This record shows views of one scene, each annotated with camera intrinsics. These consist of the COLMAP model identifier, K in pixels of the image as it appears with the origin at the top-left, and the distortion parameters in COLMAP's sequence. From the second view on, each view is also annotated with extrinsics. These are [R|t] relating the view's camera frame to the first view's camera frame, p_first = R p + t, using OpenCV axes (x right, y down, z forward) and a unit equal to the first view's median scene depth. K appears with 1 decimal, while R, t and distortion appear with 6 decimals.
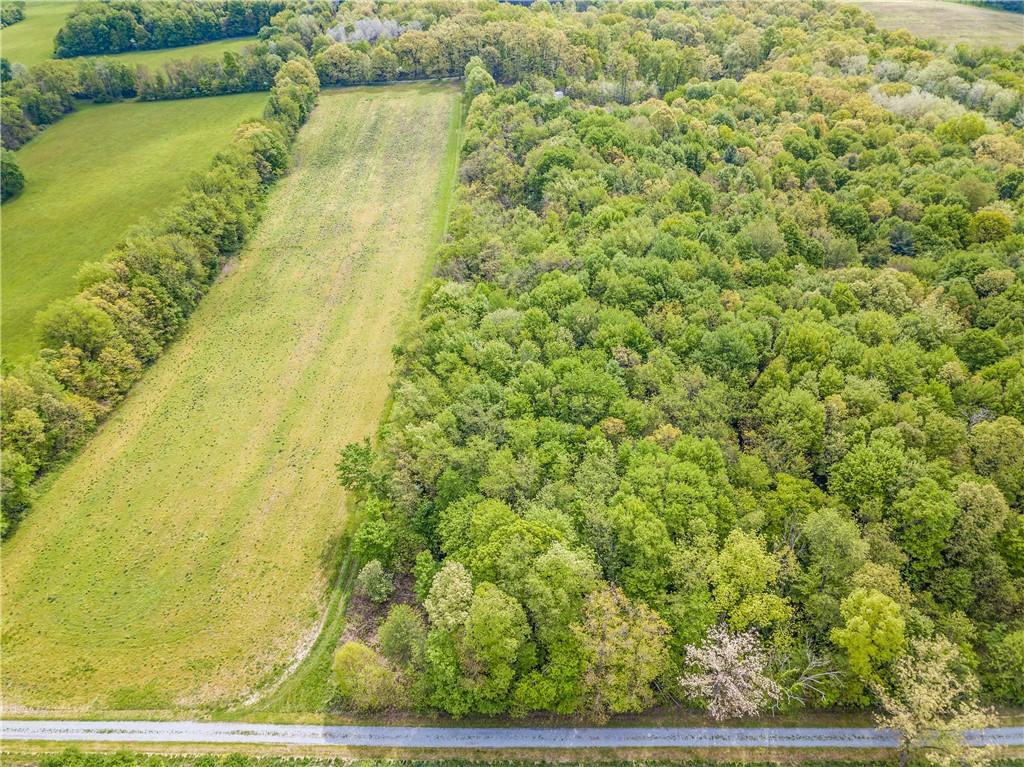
lens RADIAL K [[796.8, 0, 506.5], [0, 796.8, 382.3], [0, 0, 1]] dist [0.030820, 0.015997]
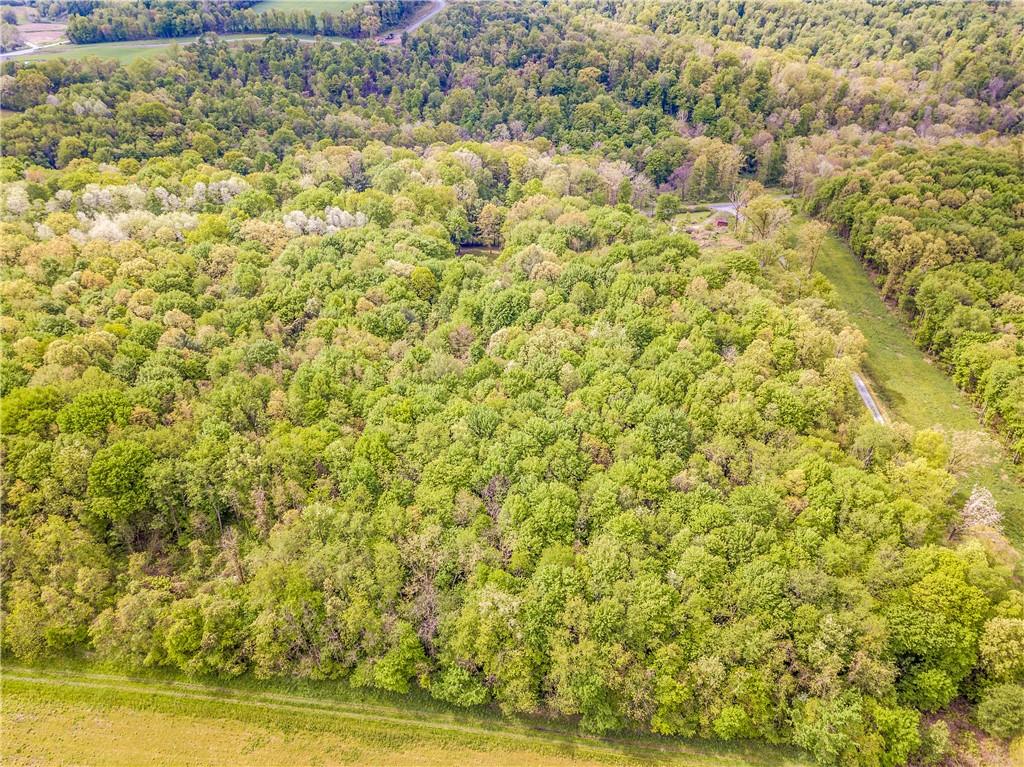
lens RADIAL K [[796.8, 0, 511.0], [0, 796.8, 383.7], [0, 0, 1]] dist [0.030820, 0.015997]
pose [[0.107072, -0.525822, 0.843829, -0.835570], [0.547292, 0.739726, 0.391507, -0.781980], [-0.830065, 0.419901, 0.366982, 0.827708]]
